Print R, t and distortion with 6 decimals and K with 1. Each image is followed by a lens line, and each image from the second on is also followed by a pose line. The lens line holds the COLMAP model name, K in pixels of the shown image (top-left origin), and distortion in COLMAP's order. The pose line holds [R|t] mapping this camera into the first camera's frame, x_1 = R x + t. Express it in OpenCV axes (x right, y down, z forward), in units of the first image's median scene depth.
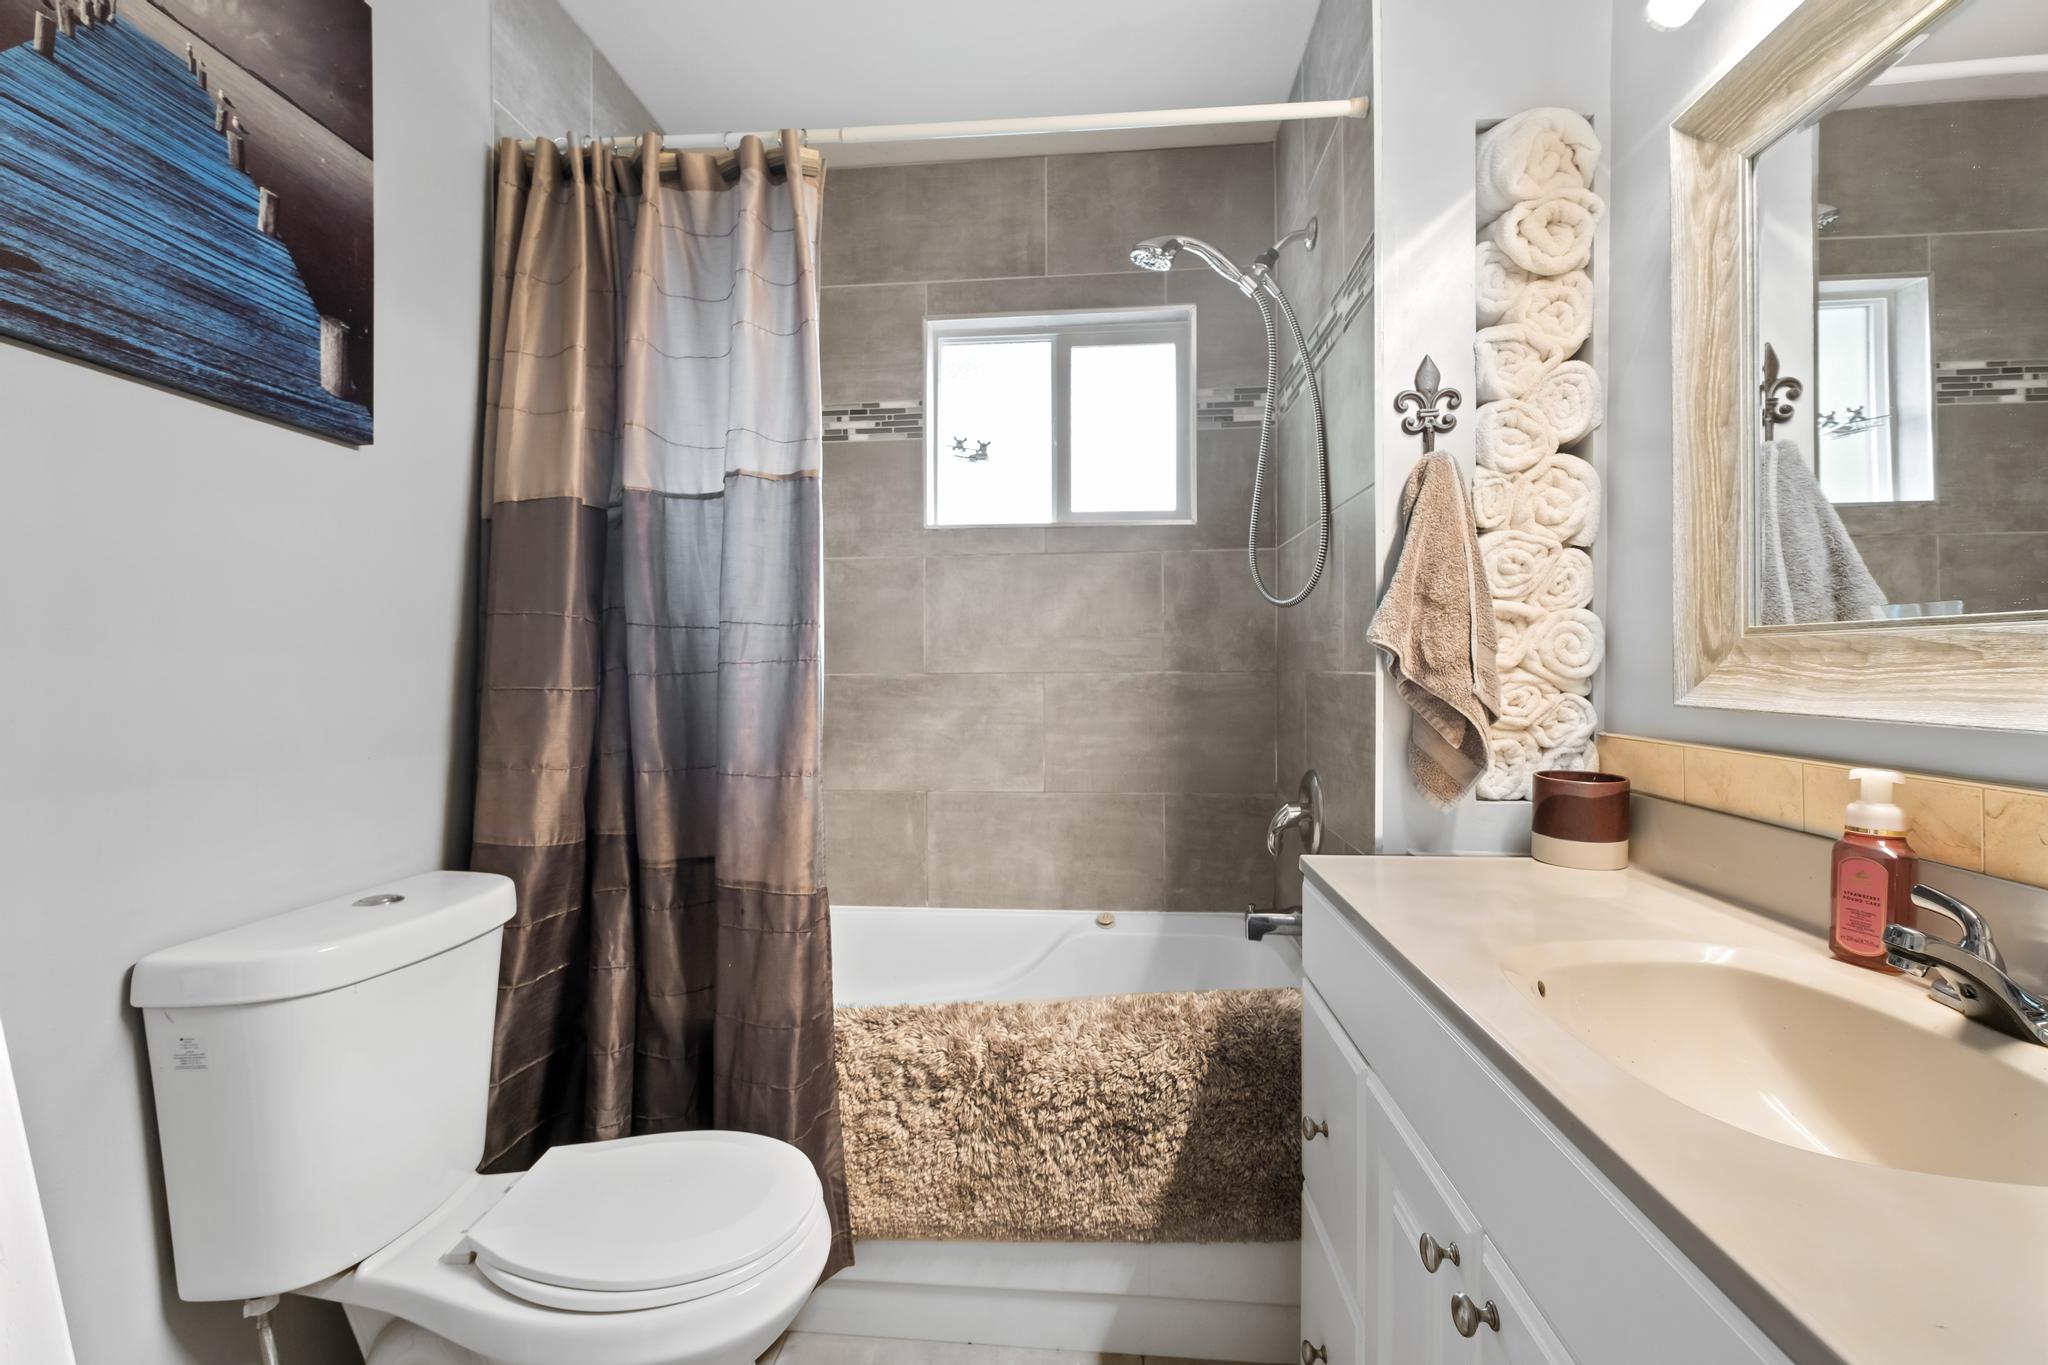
lens RADIAL K [[910.4, 0, 1024.0], [0, 910.4, 682.5], [0, 0, 1]] dist [-0.003294, -0.000078]
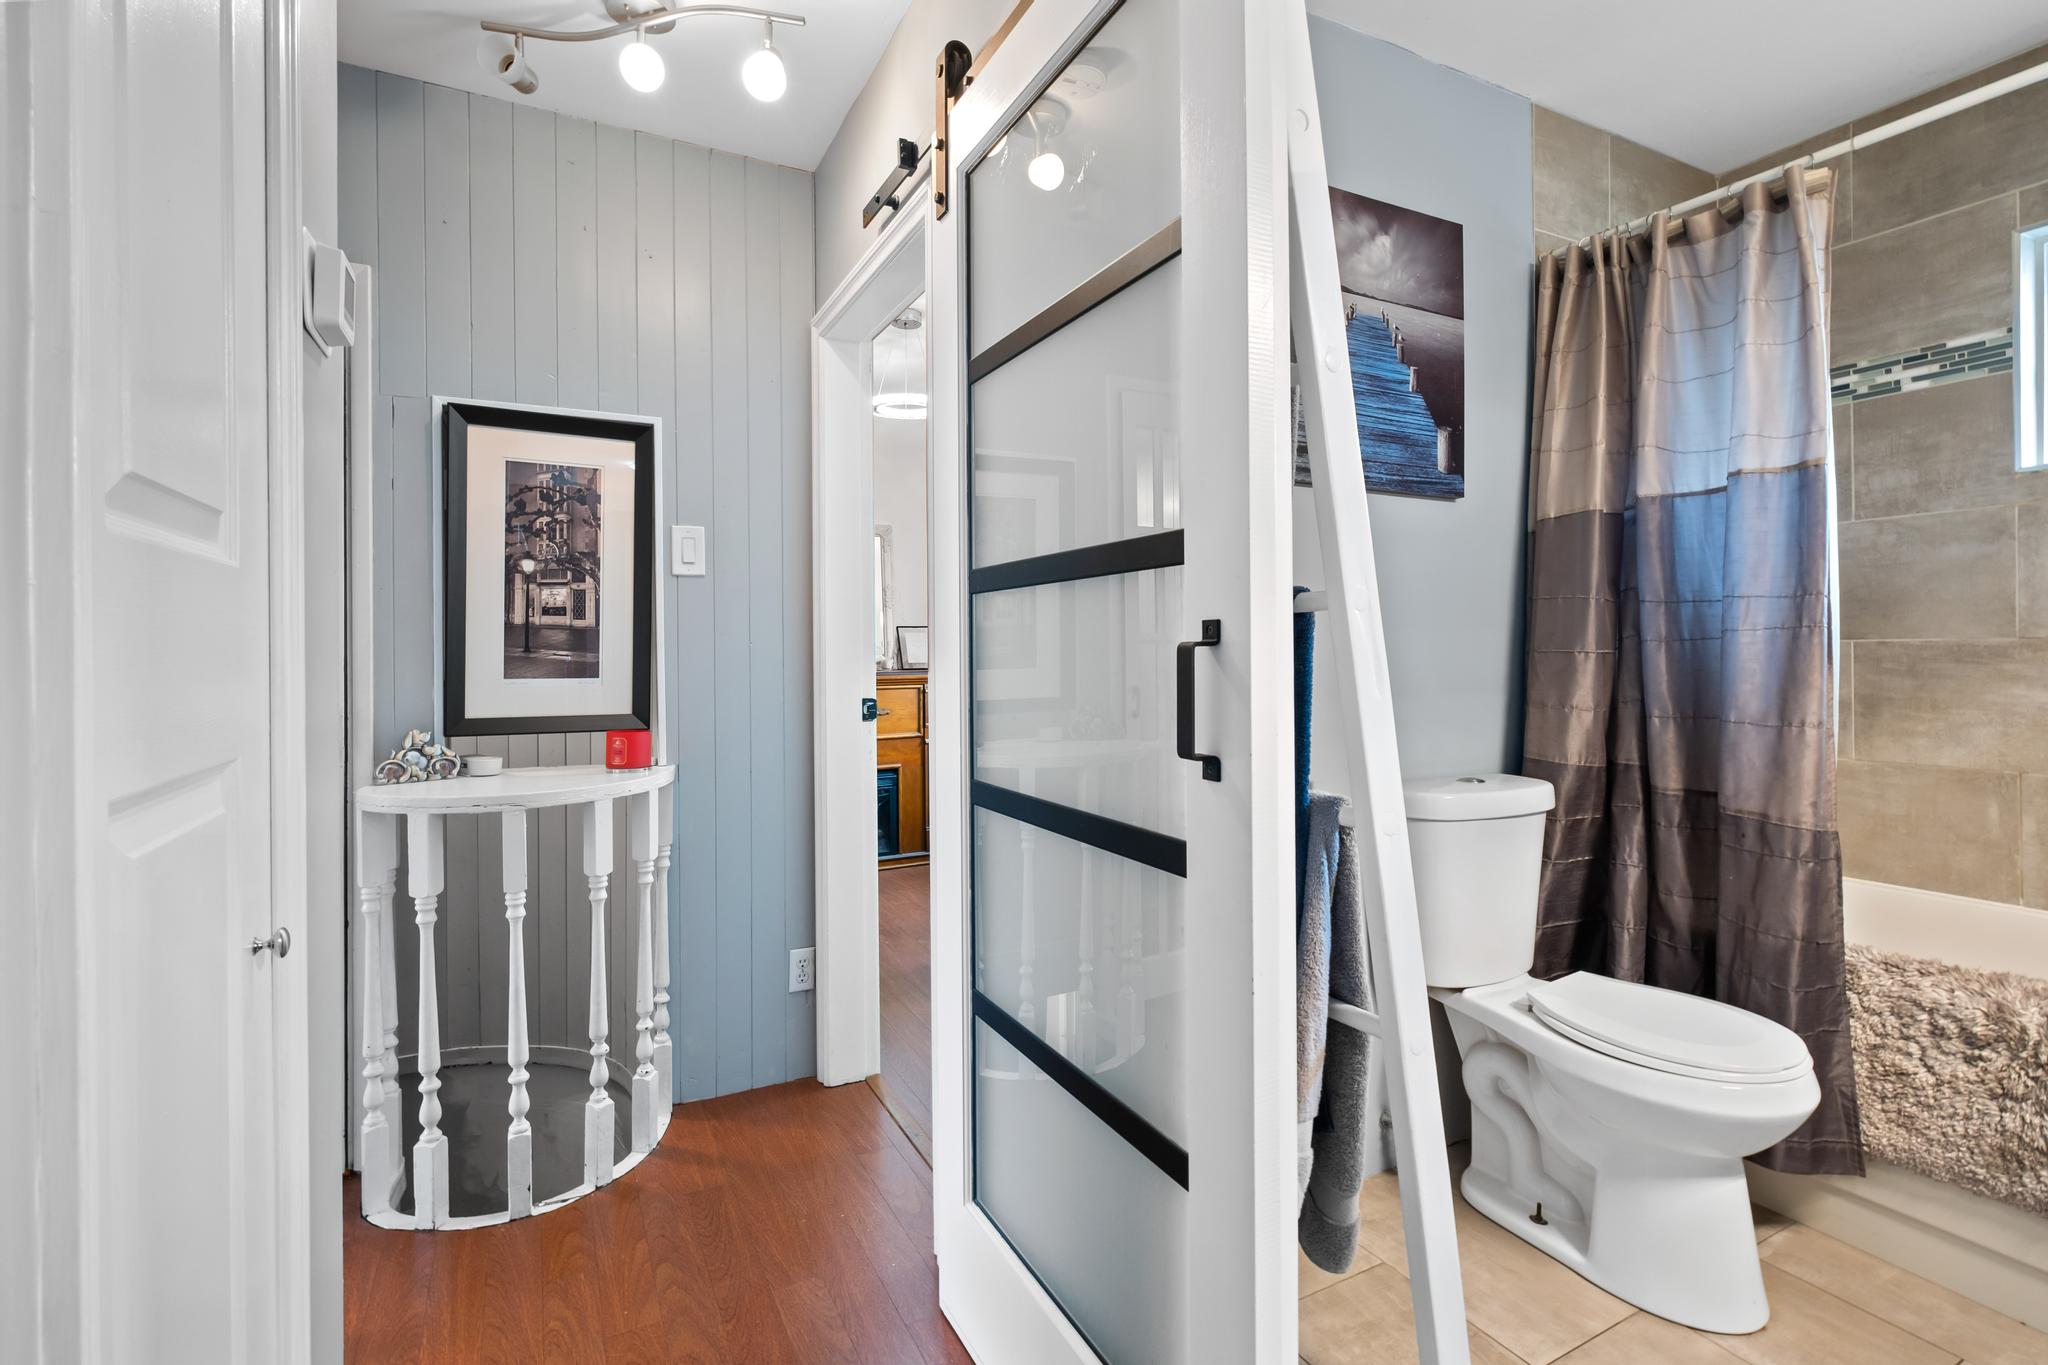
lens RADIAL K [[931.6, 0, 1025.8], [0, 931.6, 649.1], [0, 0, 1]] dist [-0.003189, 0.000153]
pose [[0.534347, -0.003155, -0.845259, 0.214894], [-0.001879, 0.999986, -0.004921, 0.011361], [0.845263, 0.004218, 0.534334, -0.444939]]
